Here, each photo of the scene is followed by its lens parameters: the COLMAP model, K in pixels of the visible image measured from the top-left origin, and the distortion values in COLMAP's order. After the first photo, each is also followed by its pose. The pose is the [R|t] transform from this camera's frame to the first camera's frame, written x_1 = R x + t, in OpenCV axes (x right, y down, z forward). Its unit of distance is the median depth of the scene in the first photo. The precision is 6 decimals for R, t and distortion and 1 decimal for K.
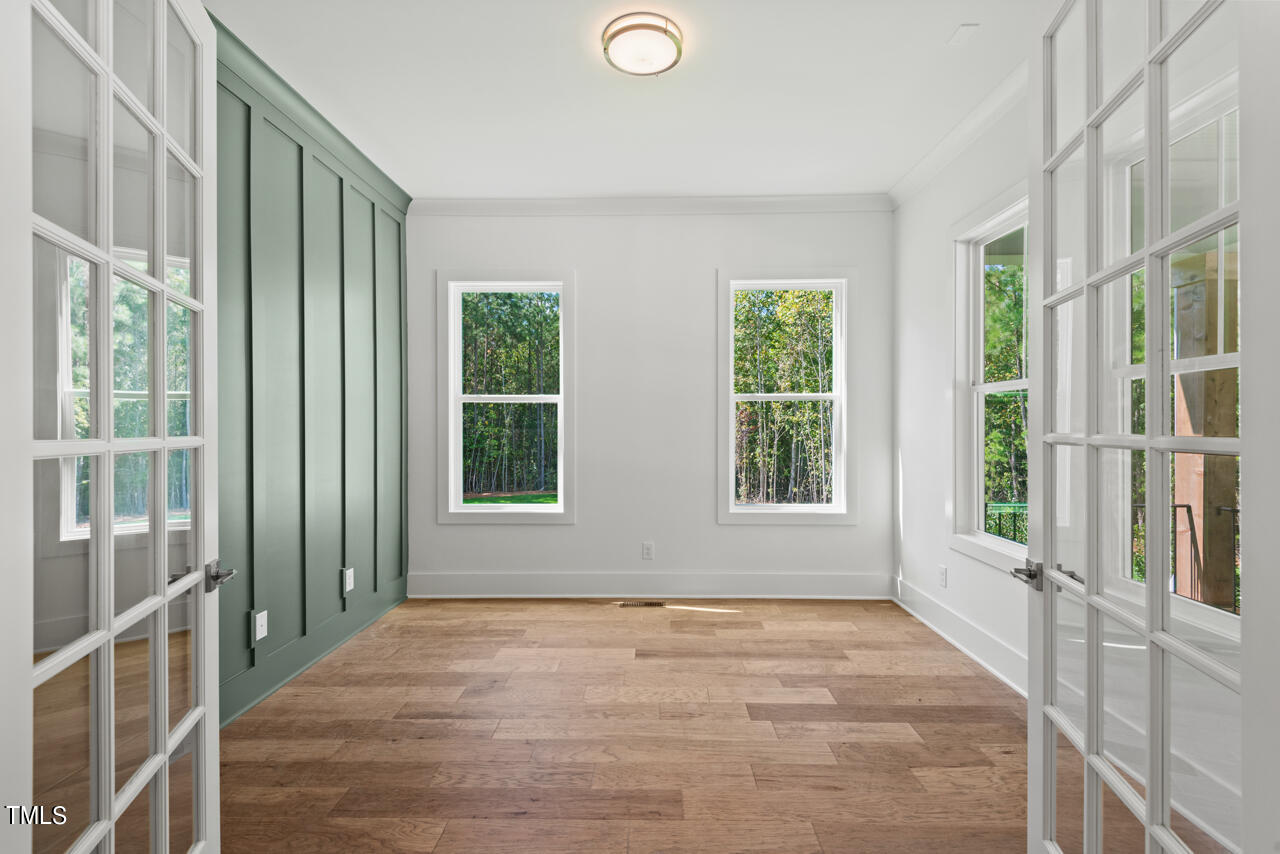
lens RADIAL K [[582.8, 0, 647.9], [0, 582.8, 422.6], [0, 0, 1]] dist [0.021281, -0.013657]
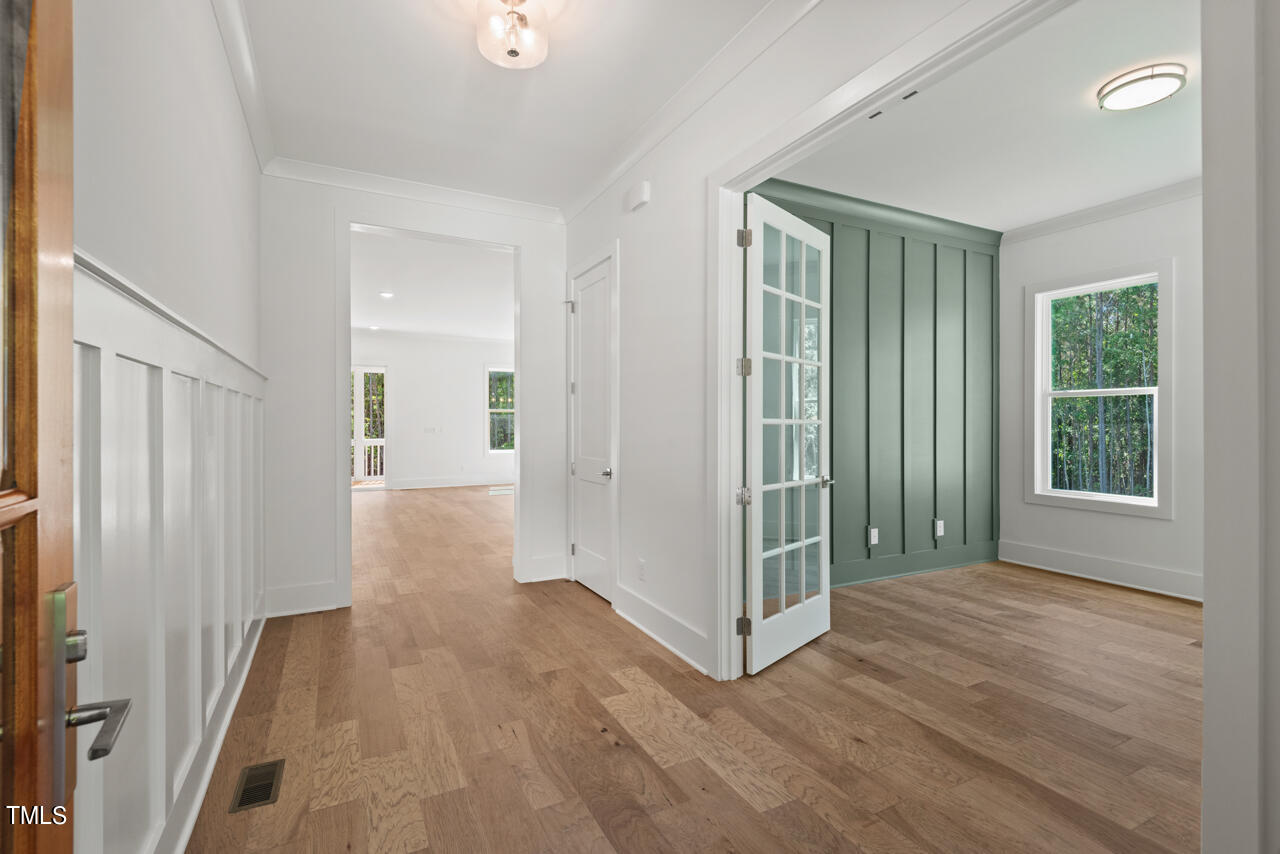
lens RADIAL K [[582.8, 0, 639.7], [0, 582.8, 423.1], [0, 0, 1]] dist [0.021281, -0.013657]
pose [[0.474344, 0.005295, -0.880324, 0.489713], [-0.001025, 0.999985, 0.005462, 0.012784], [0.880339, -0.001688, 0.474342, -0.380951]]
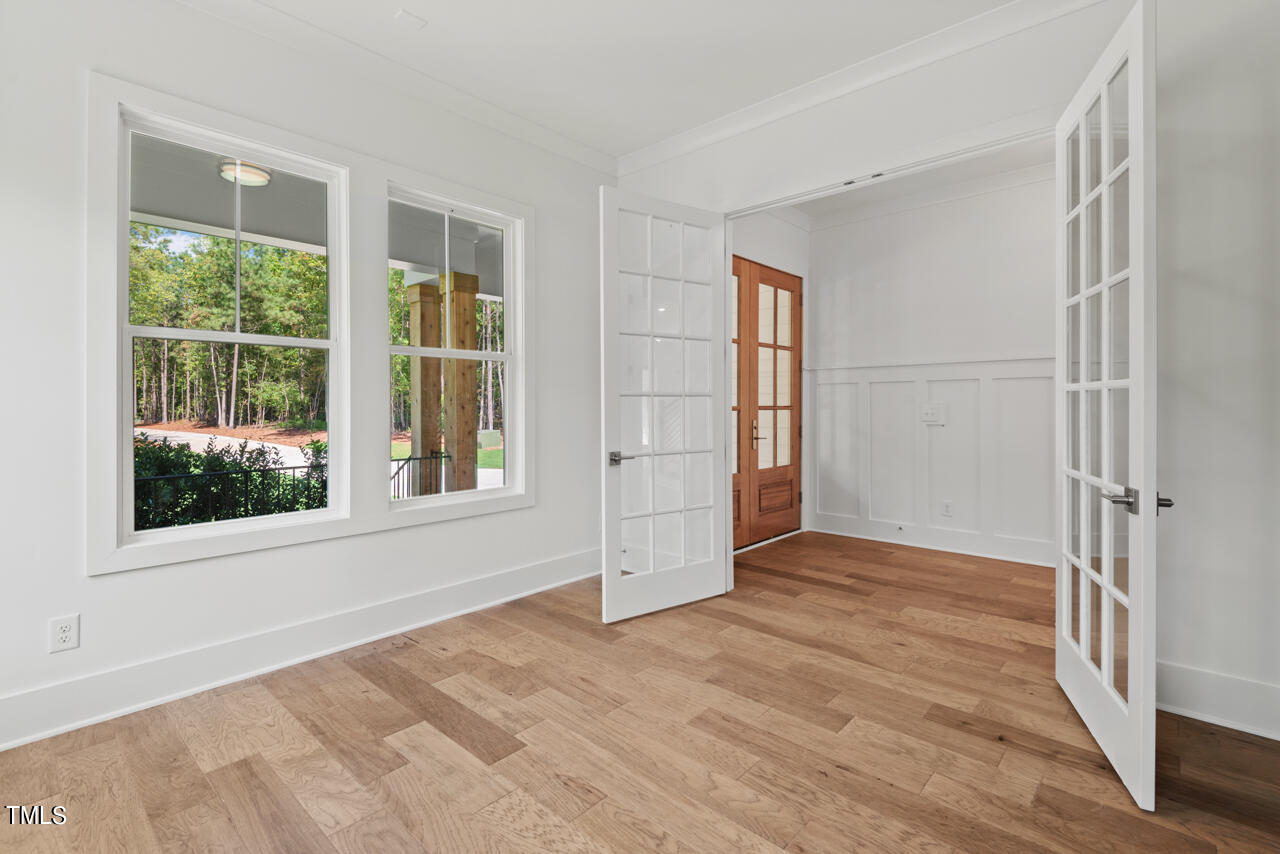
lens RADIAL K [[582.8, 0, 633.0], [0, 582.8, 413.9], [0, 0, 1]] dist [0.021281, -0.013657]
pose [[-0.744271, -0.003453, 0.667869, -0.423896], [0.003240, 0.999956, 0.008782, 0.043623], [-0.667870, 0.008700, -0.744227, 1.360895]]
